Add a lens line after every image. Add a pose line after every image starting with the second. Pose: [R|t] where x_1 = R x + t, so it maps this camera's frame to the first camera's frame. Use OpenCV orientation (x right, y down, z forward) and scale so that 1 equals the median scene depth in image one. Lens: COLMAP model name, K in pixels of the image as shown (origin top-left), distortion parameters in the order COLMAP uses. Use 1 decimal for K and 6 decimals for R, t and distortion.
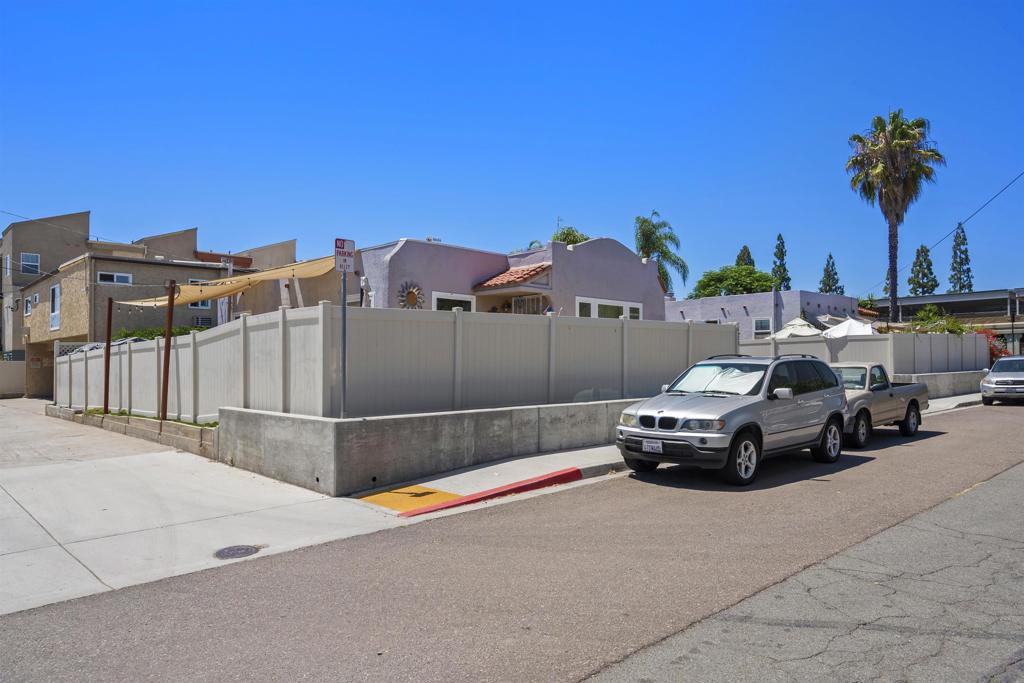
lens RADIAL K [[665.8, 0, 512.3], [0, 665.8, 342.7], [0, 0, 1]] dist [-0.000006, 0.002052]
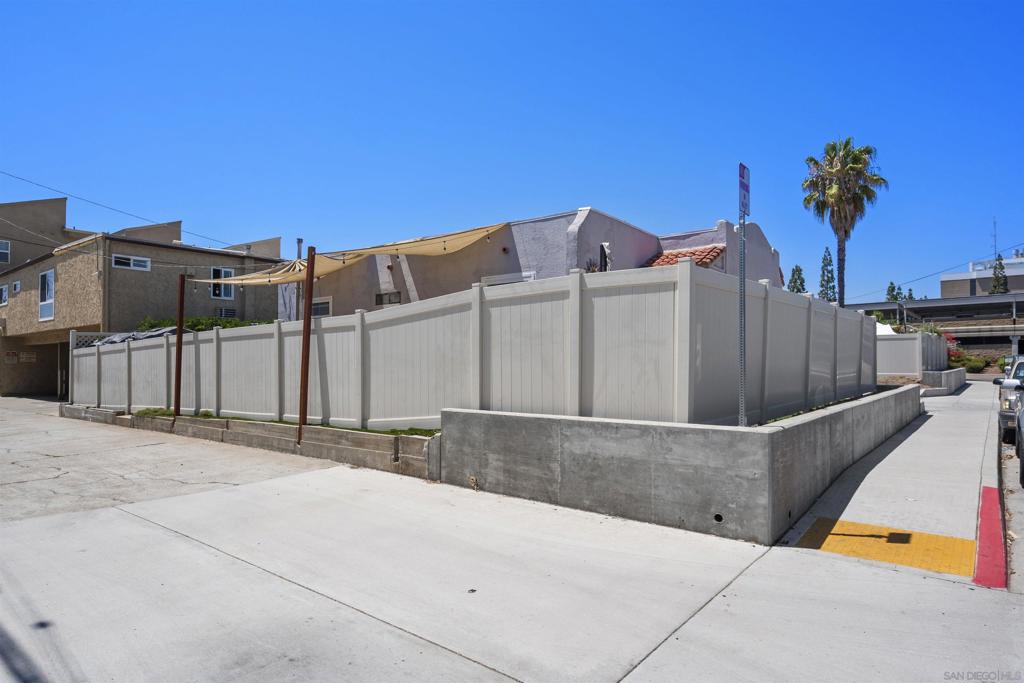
lens RADIAL K [[590.3, 0, 511.2], [0, 590.3, 345.8], [0, 0, 1]] dist [0.000879, -0.001097]
pose [[0.991178, 0.008099, 0.132290, -0.195758], [-0.008165, 0.999967, -0.000043, 0.011298], [-0.132286, -0.001037, 0.991211, 0.146495]]
